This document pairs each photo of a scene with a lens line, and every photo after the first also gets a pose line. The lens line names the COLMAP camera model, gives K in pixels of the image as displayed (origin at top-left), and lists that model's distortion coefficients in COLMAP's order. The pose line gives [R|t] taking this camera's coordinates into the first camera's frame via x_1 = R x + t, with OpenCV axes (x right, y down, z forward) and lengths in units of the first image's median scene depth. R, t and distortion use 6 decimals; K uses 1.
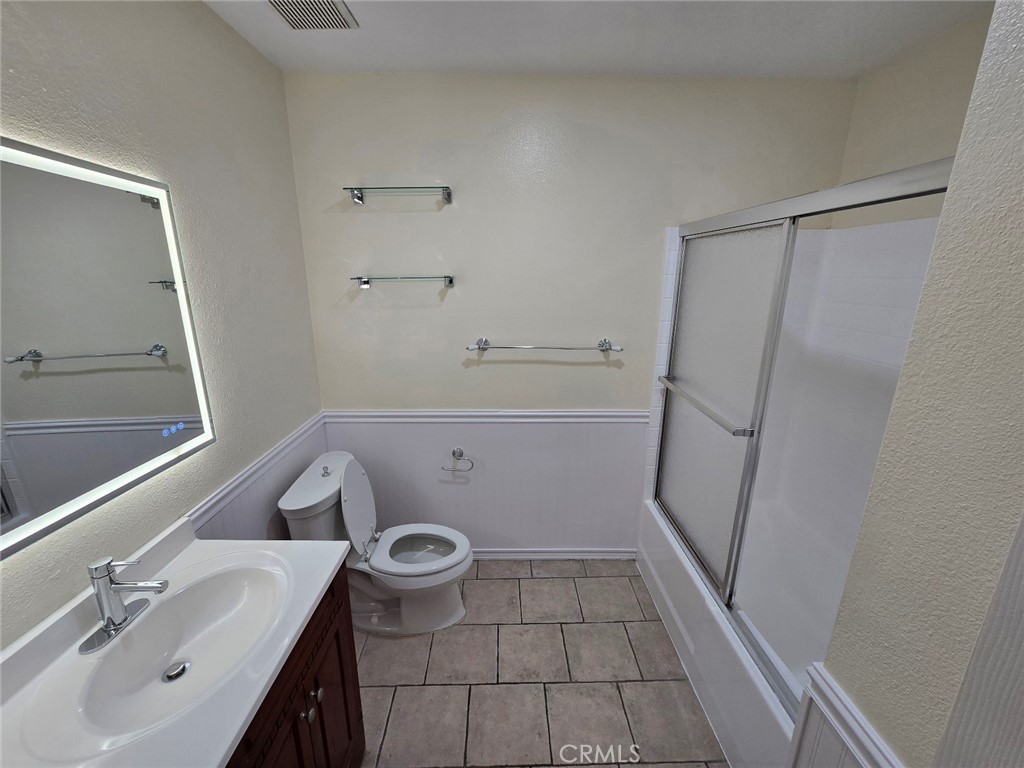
lens RADIAL K [[417.3, 0, 511.4], [0, 417.3, 383.7], [0, 0, 1]] dist [-0.005183, -0.000124]
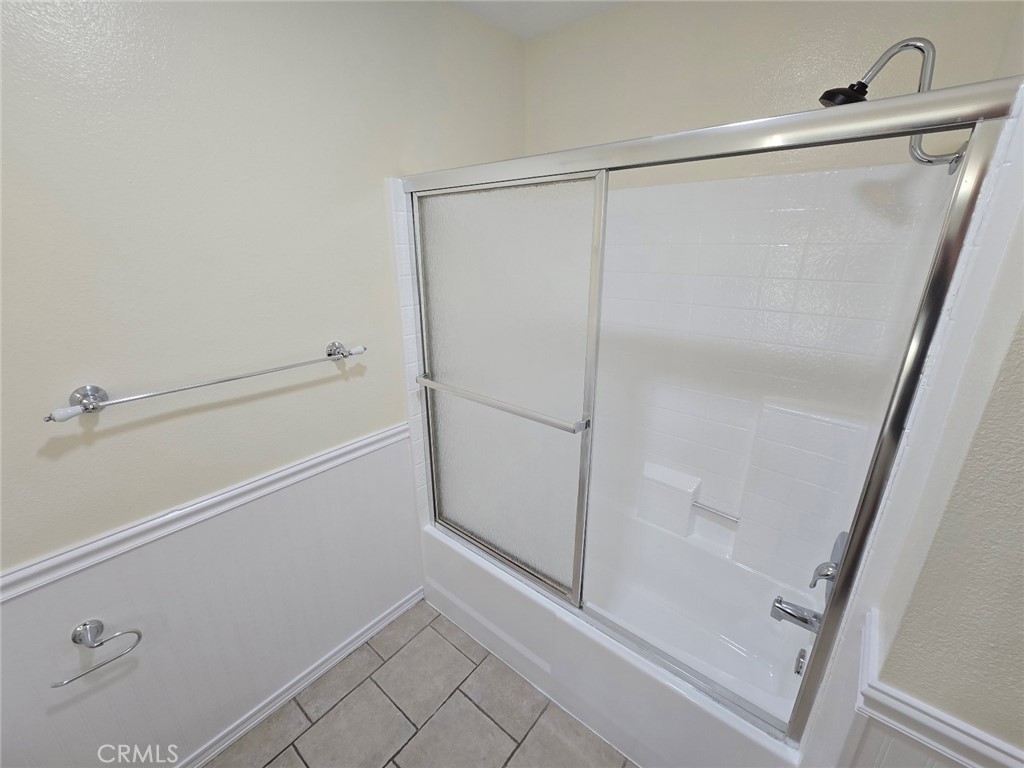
lens RADIAL K [[417.3, 0, 512.2], [0, 417.3, 381.7], [0, 0, 1]] dist [-0.005183, -0.000124]
pose [[0.652532, -0.242781, 0.717816, -0.087528], [0.204801, 0.968536, 0.141405, -0.081331], [-0.729561, 0.054738, 0.681722, 0.333654]]
